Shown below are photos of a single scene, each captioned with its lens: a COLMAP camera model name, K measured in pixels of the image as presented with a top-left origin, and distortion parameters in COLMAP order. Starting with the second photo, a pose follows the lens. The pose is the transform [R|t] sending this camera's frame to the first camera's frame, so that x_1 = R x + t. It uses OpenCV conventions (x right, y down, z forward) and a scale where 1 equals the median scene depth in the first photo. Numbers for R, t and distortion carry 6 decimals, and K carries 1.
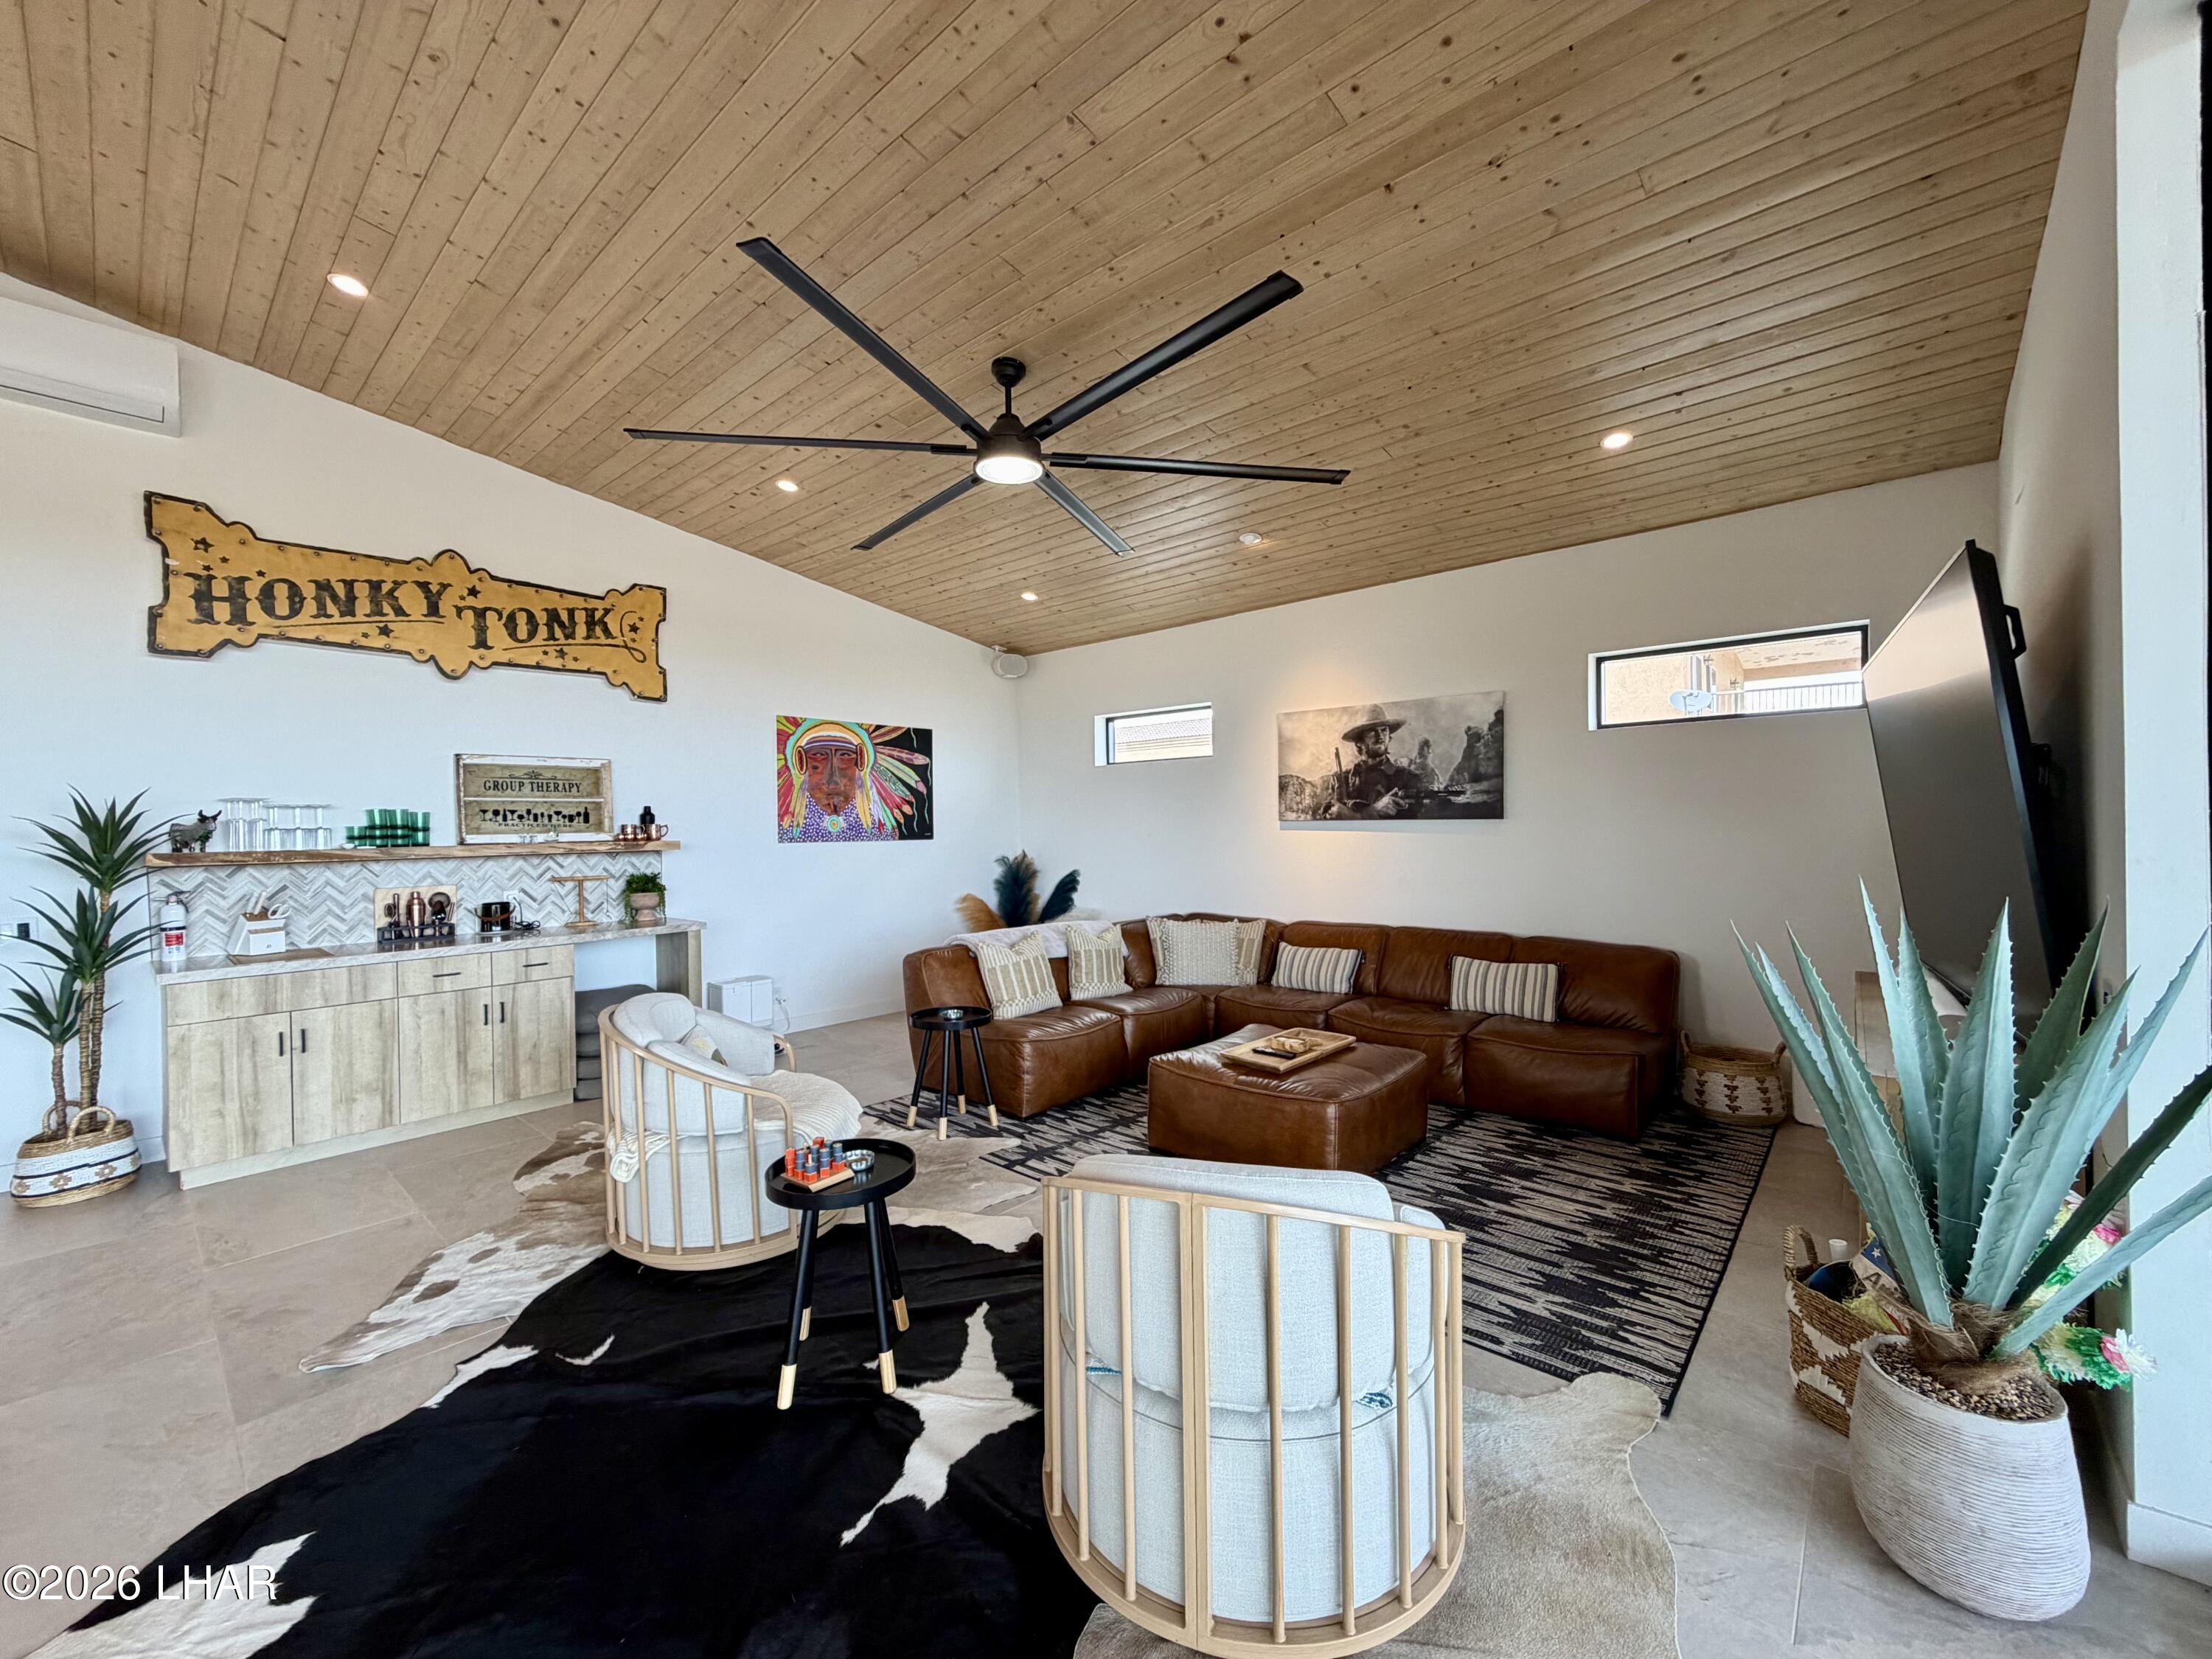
lens RADIAL K [[881.5, 0, 1098.8], [0, 881.5, 827.5], [0, 0, 1]] dist [-0.000267, 0.000626]
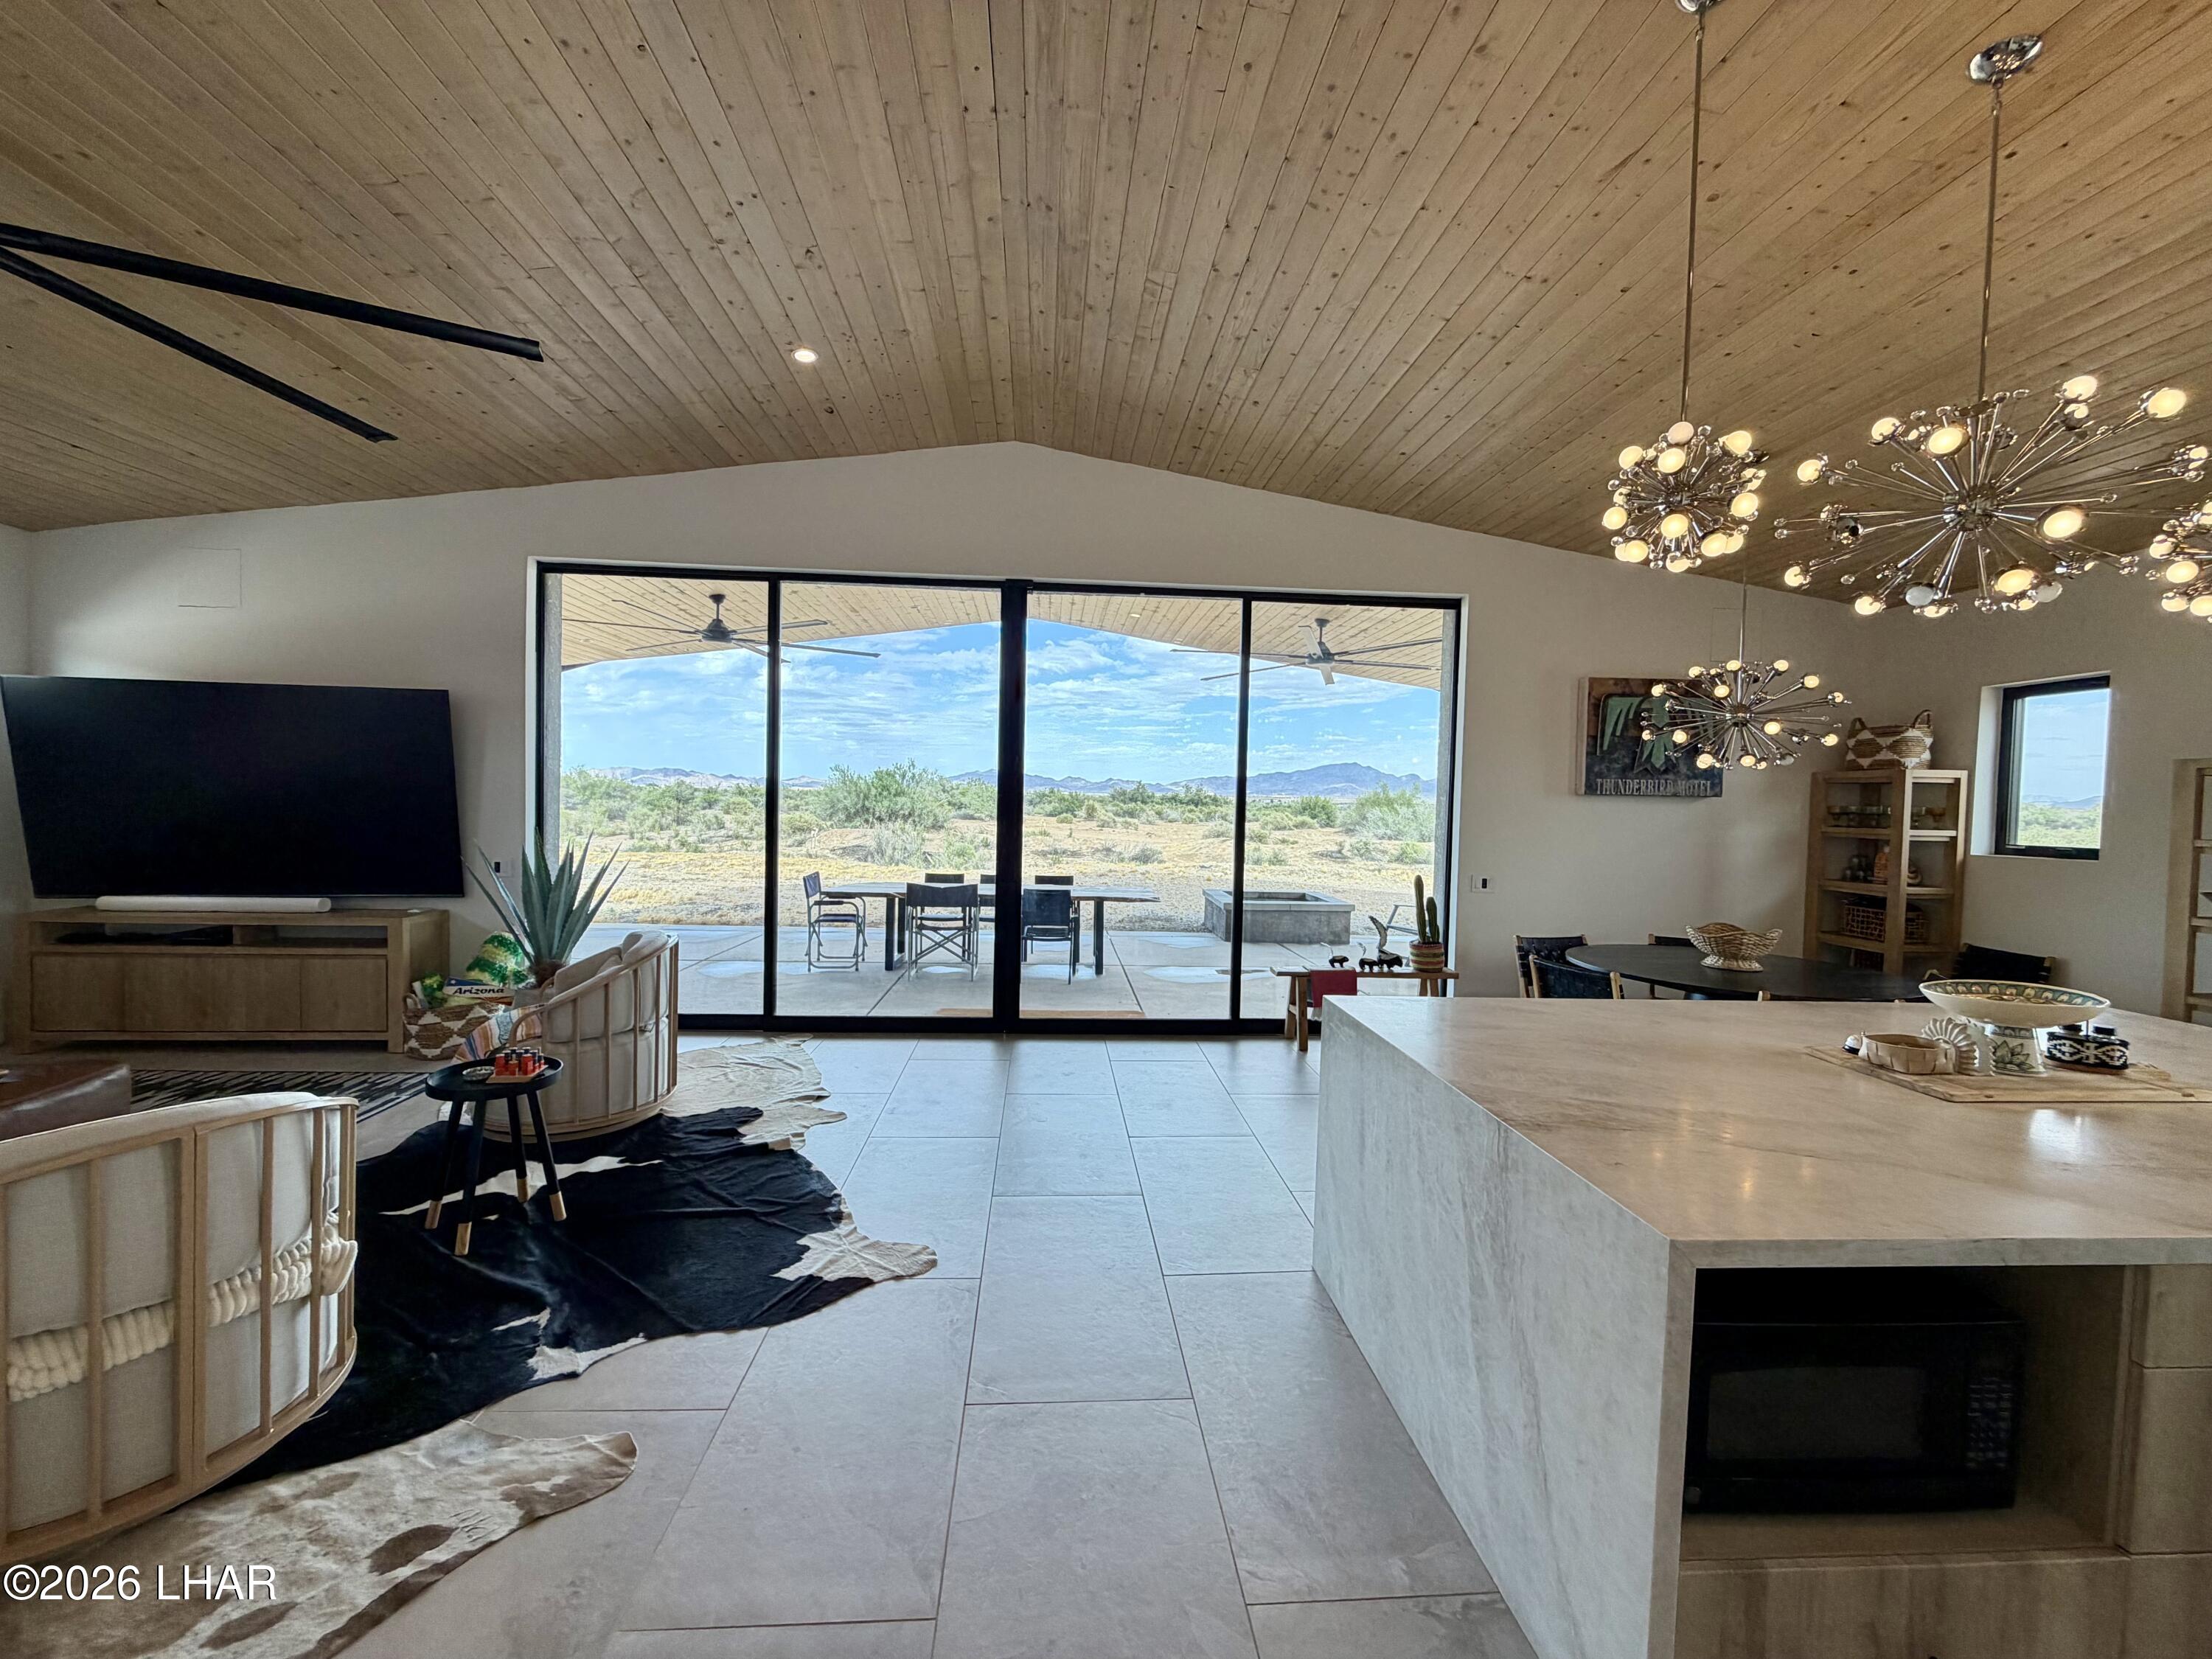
lens RADIAL K [[881.5, 0, 1104.6], [0, 881.5, 825.5], [0, 0, 1]] dist [-0.000267, 0.000626]
pose [[-0.713778, -0.026794, 0.699859, -0.893072], [-0.017038, 0.999636, 0.020895, -0.007745], [-0.700164, 0.002990, -0.713976, 0.639872]]
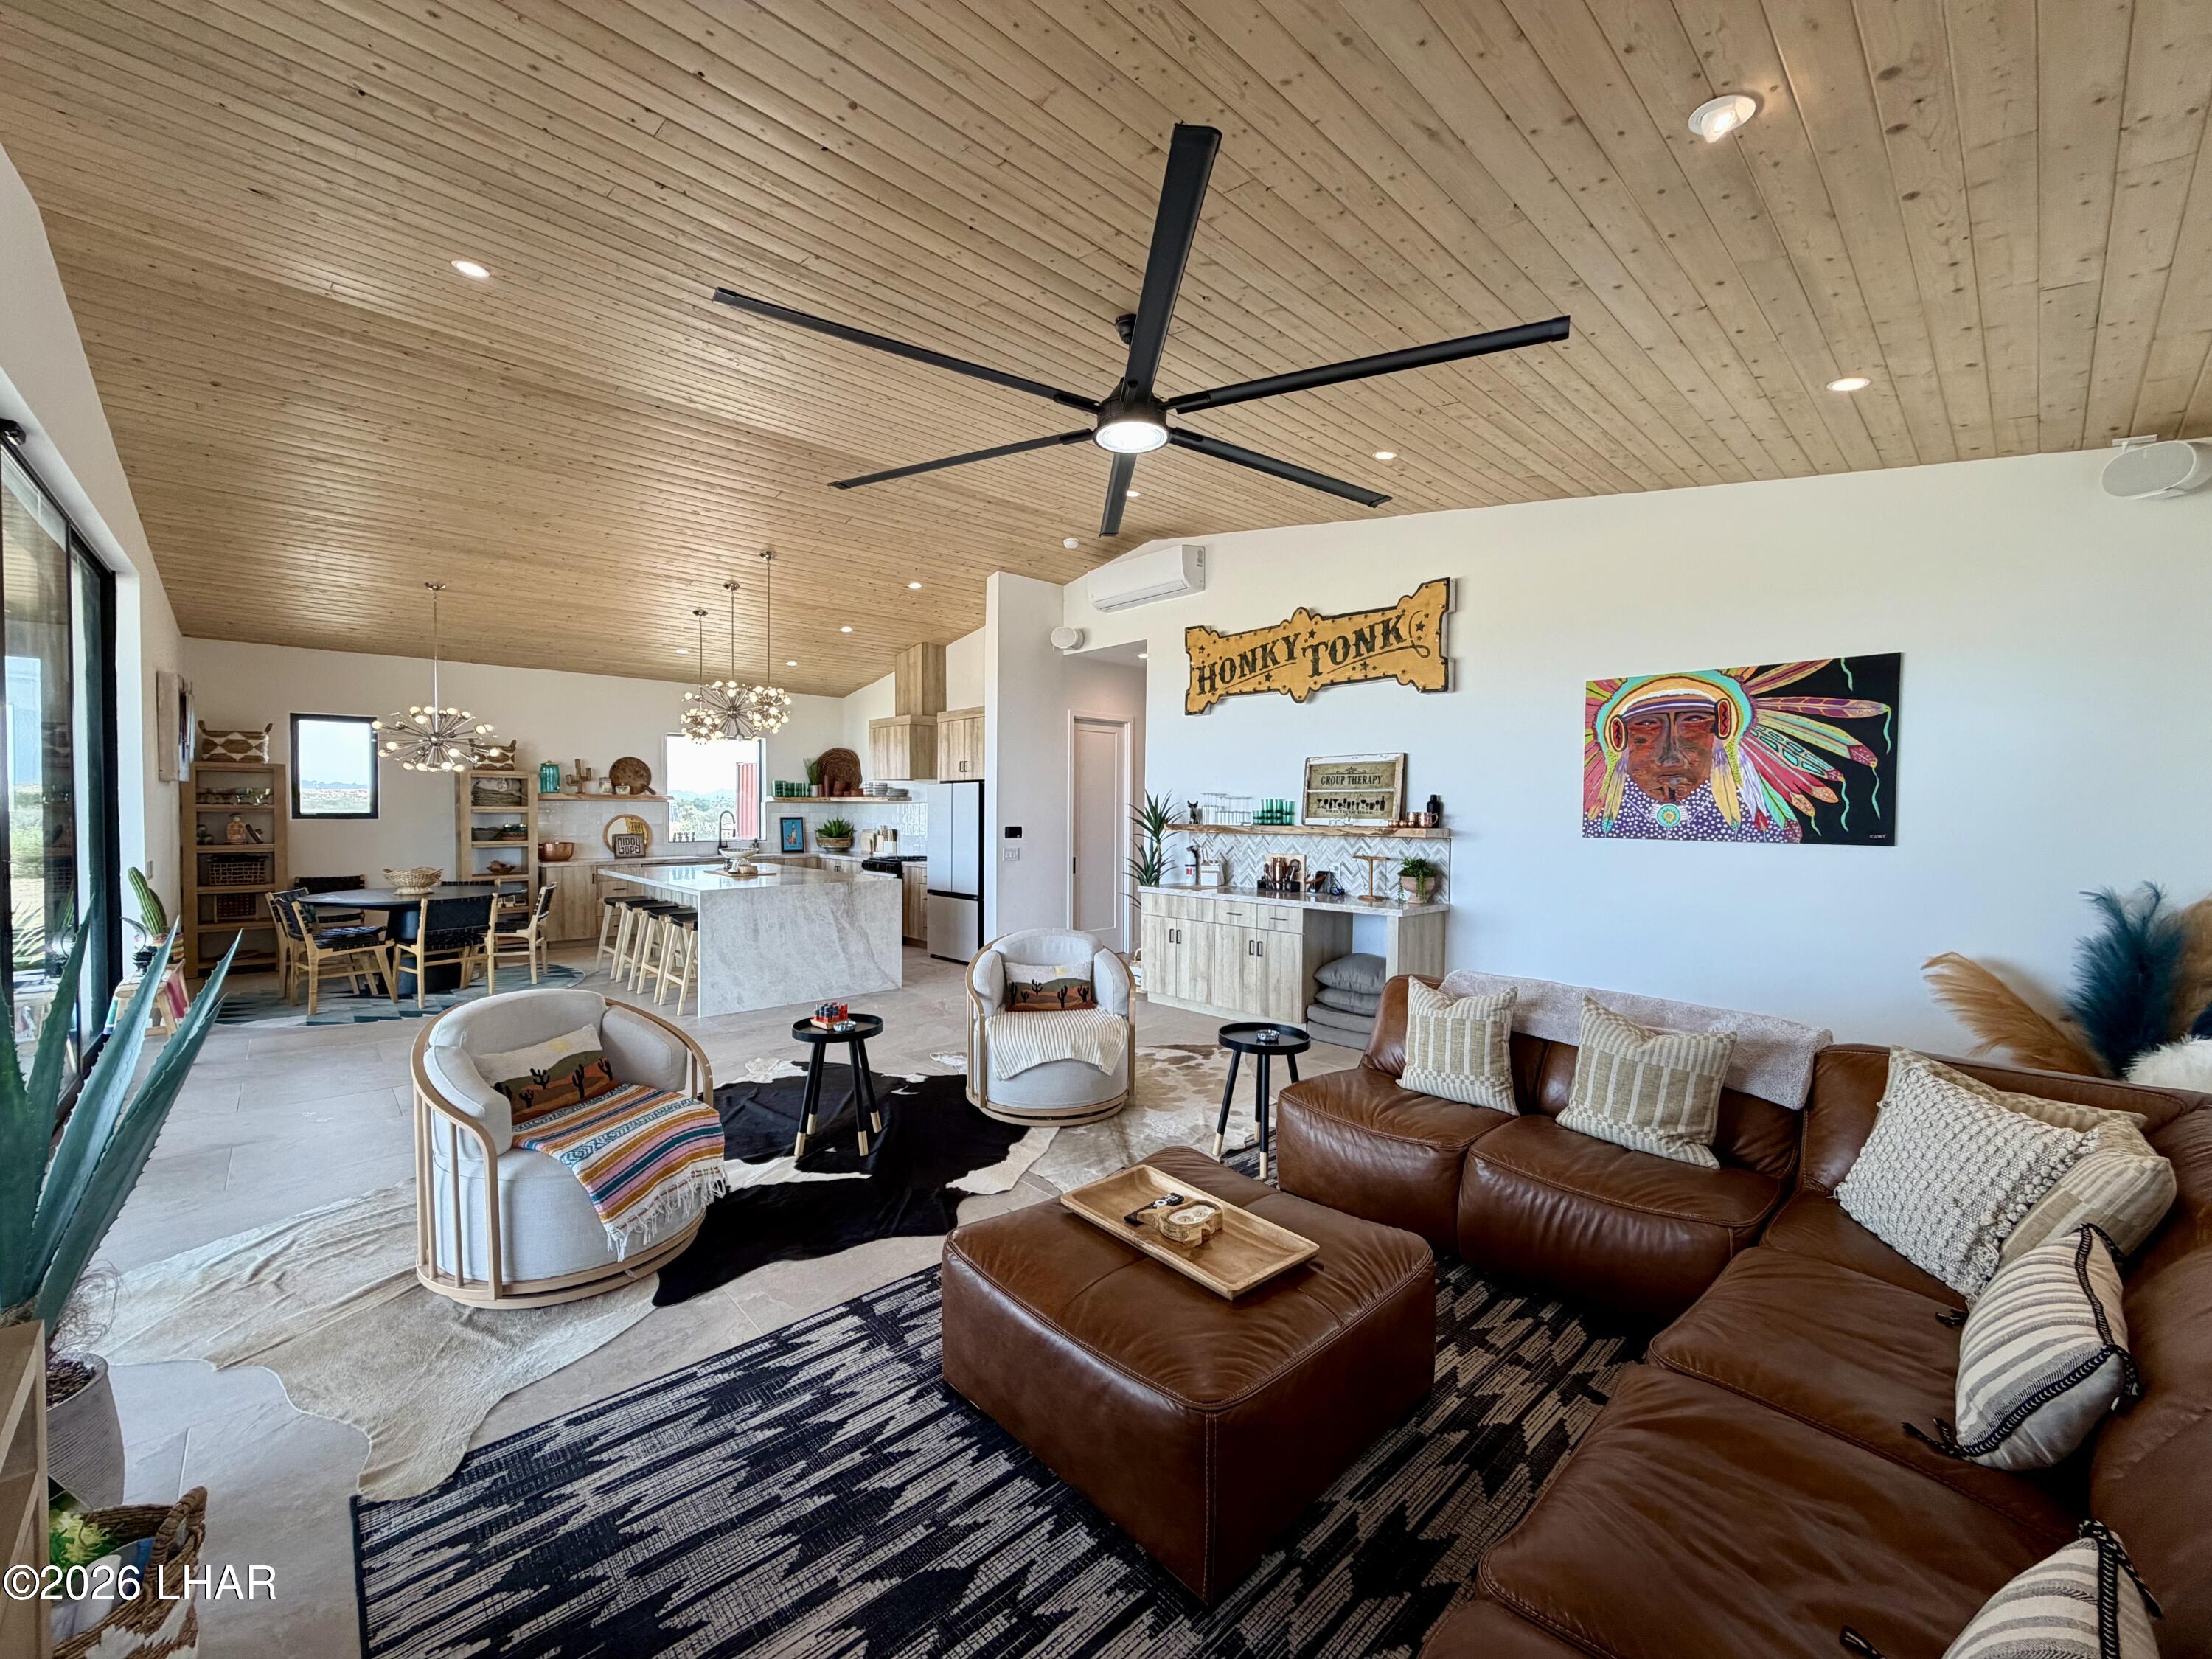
lens RADIAL K [[881.5, 0, 1108.6], [0, 881.5, 829.6], [0, 0, 1]] dist [-0.000267, 0.000626]
pose [[-0.090184, 0.038576, -0.995178, 0.639733], [-0.006415, 0.999206, 0.039314, -0.024597], [0.995904, 0.009930, -0.089865, 0.816196]]
